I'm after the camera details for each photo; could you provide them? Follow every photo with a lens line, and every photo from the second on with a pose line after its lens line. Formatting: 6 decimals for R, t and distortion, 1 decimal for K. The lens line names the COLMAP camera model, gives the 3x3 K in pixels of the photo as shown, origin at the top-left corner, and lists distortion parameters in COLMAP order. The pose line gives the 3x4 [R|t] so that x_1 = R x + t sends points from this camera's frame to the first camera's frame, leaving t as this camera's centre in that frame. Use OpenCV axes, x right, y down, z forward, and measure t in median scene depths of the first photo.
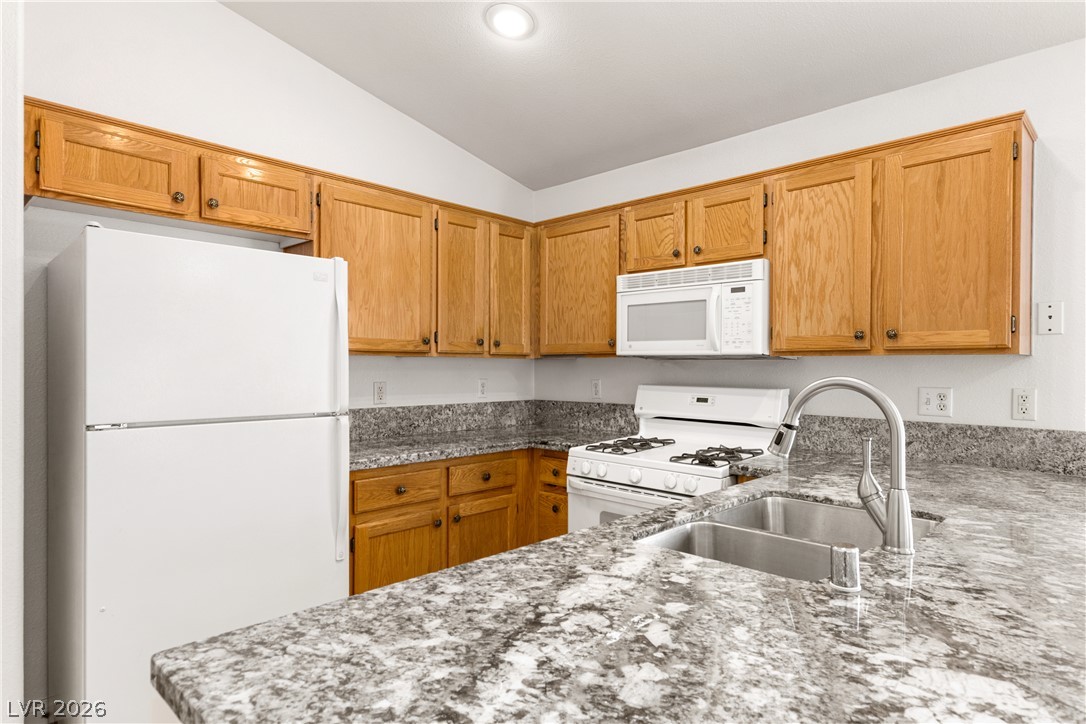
lens RADIAL K [[610.2, 0, 554.3], [0, 610.2, 365.5], [0, 0, 1]] dist [0.012709, -0.002796]
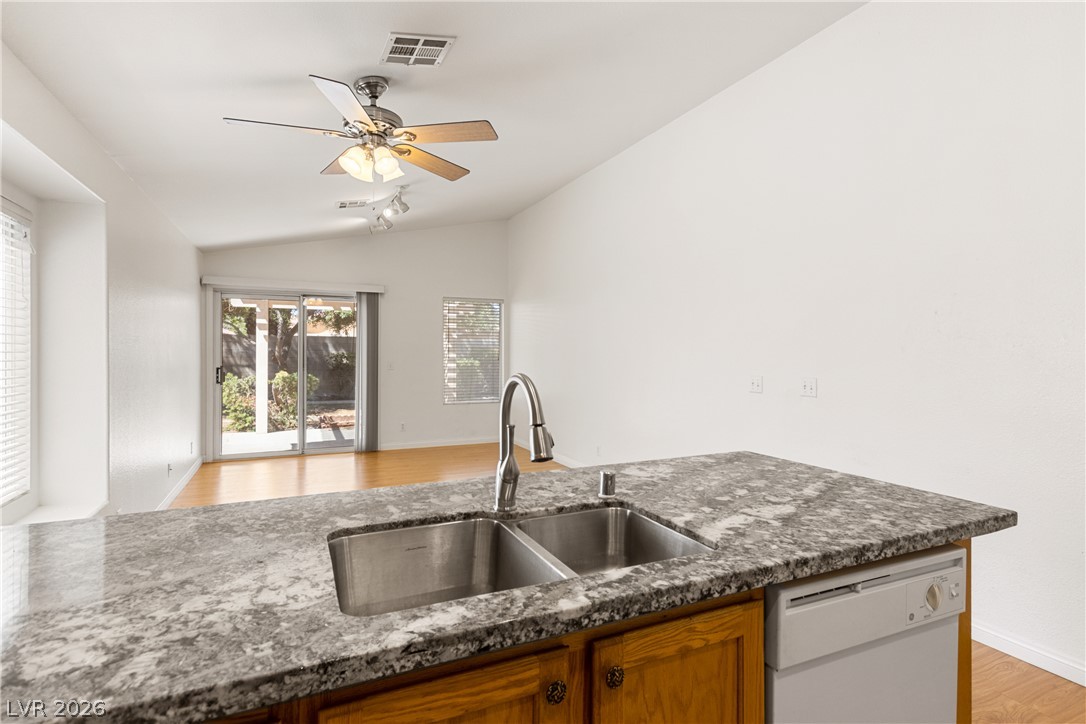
lens RADIAL K [[551.9, 0, 550.1], [0, 551.9, 355.7], [0, 0, 1]] dist [0.015624, -0.004851]
pose [[-0.927472, -0.009561, 0.373770, 0.026977], [-0.007771, 0.999950, 0.006293, -0.012296], [-0.373812, 0.002932, -0.927500, 1.089200]]
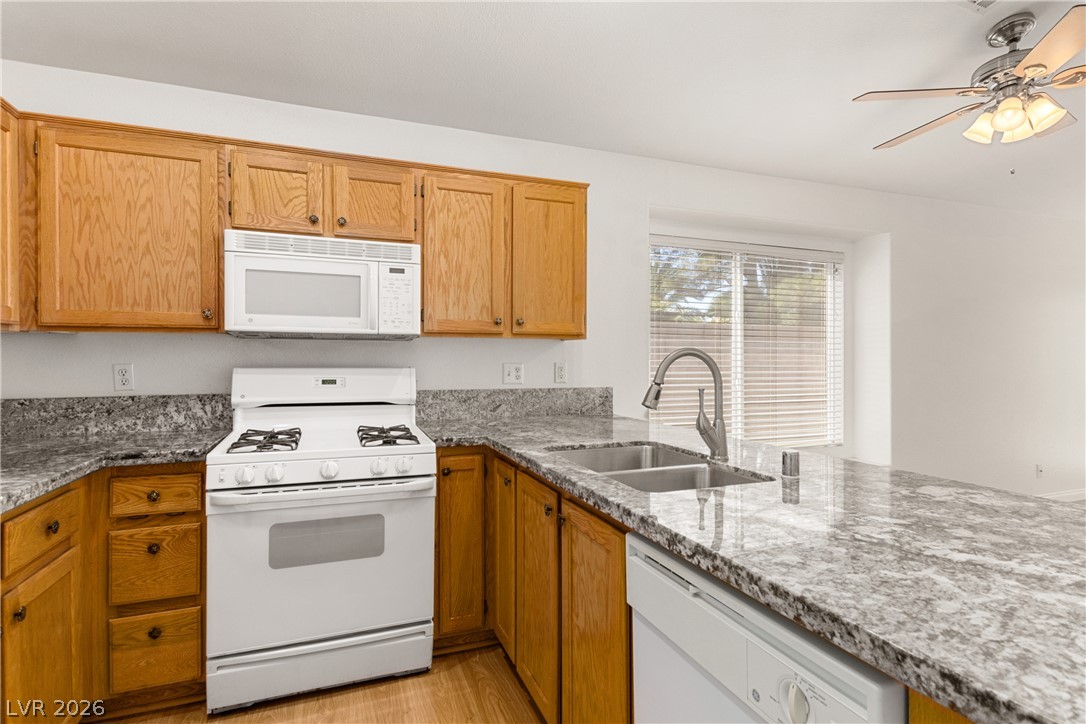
lens RADIAL K [[551.9, 0, 549.8], [0, 551.9, 361.1], [0, 0, 1]] dist [0.015624, -0.004851]
pose [[0.431261, -0.008273, 0.902189, -0.483804], [-0.000635, 0.999955, 0.009474, 0.020942], [-0.902227, -0.004658, 0.431236, 0.420812]]
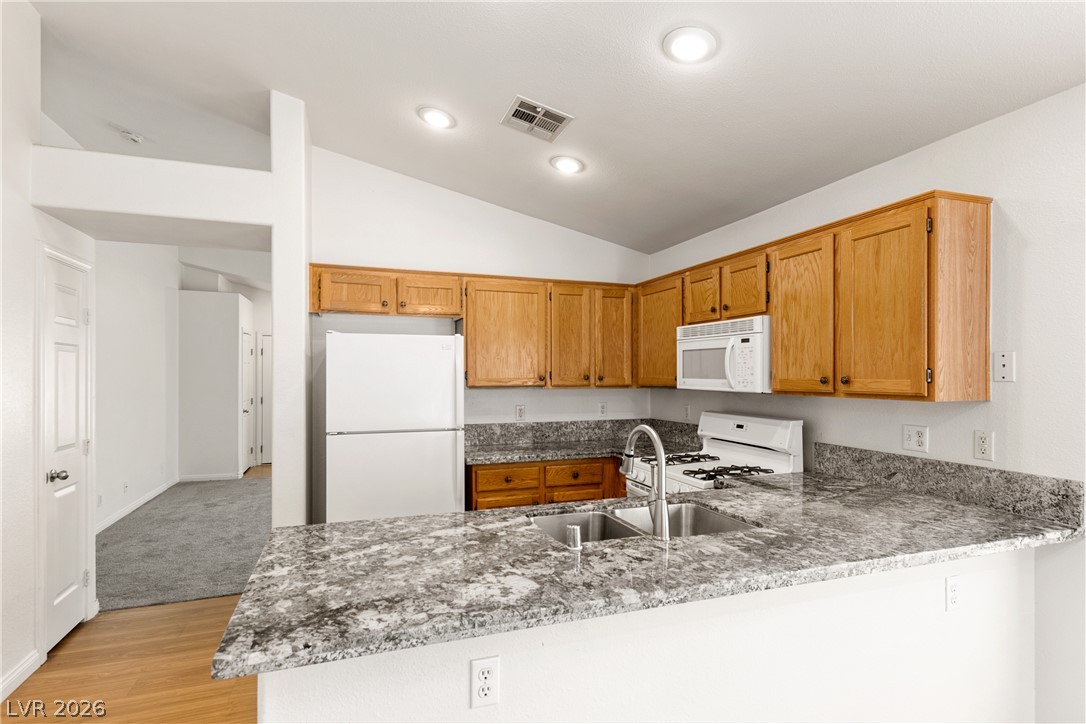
lens RADIAL K [[551.9, 0, 551.7], [0, 551.9, 368.6], [0, 0, 1]] dist [0.015624, -0.004851]
pose [[0.898168, -0.008772, -0.439565, 0.502636], [0.004922, 0.999939, -0.009899, -0.064979], [0.439625, 0.006728, 0.898156, -0.214790]]
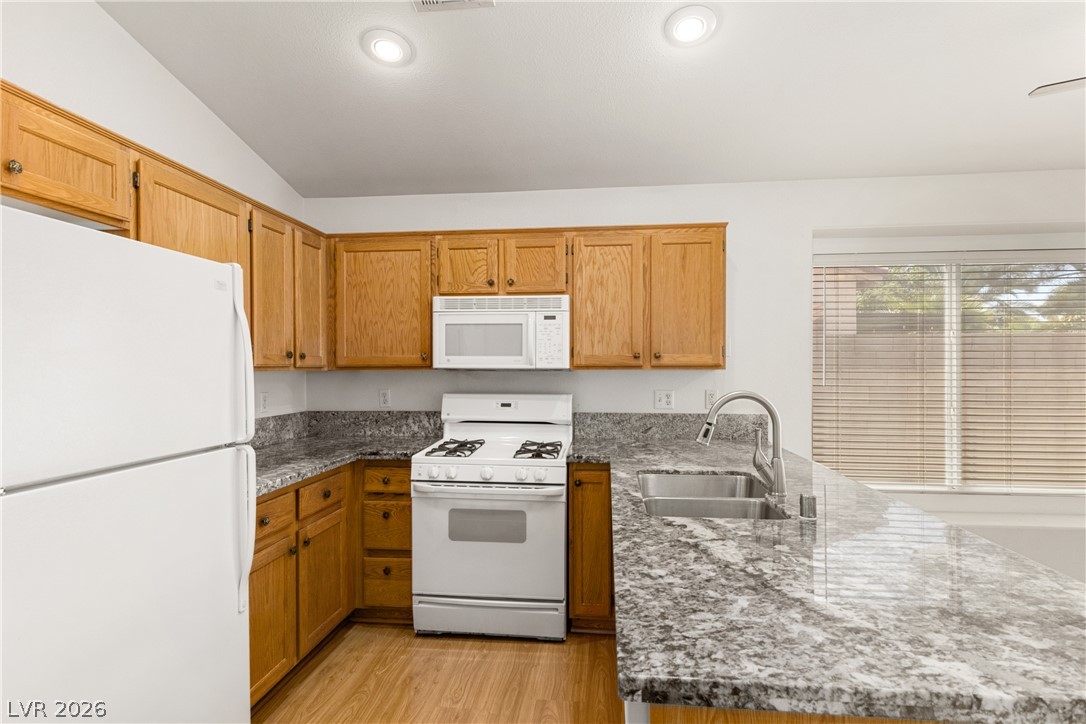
lens RADIAL K [[551.9, 0, 550.3], [0, 551.9, 369.7], [0, 0, 1]] dist [0.015624, -0.004851]
pose [[0.793613, -0.008991, 0.608357, -0.455692], [0.003967, 0.999946, 0.009603, -0.030372], [-0.608410, -0.005208, 0.793606, 0.096679]]
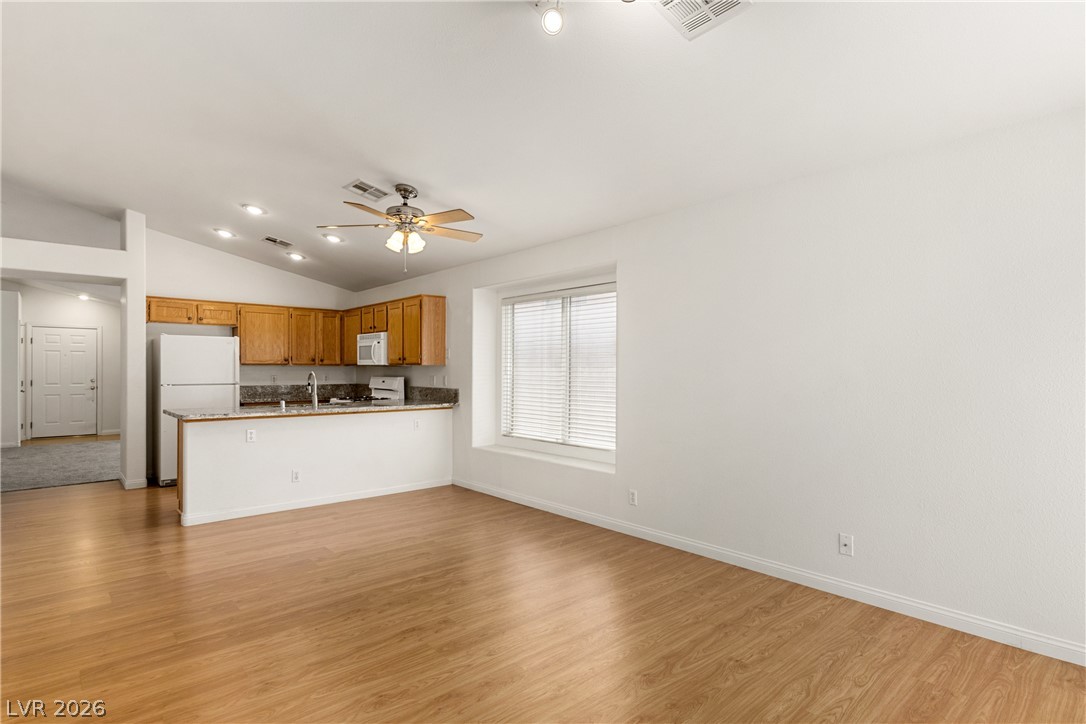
lens RADIAL K [[551.9, 0, 548.2], [0, 551.9, 370.1], [0, 0, 1]] dist [0.015624, -0.004851]
pose [[0.996317, -0.002239, -0.085719, 1.500835], [0.002490, 0.999993, 0.002820, 0.000864], [0.085712, -0.003023, 0.996315, -1.738909]]
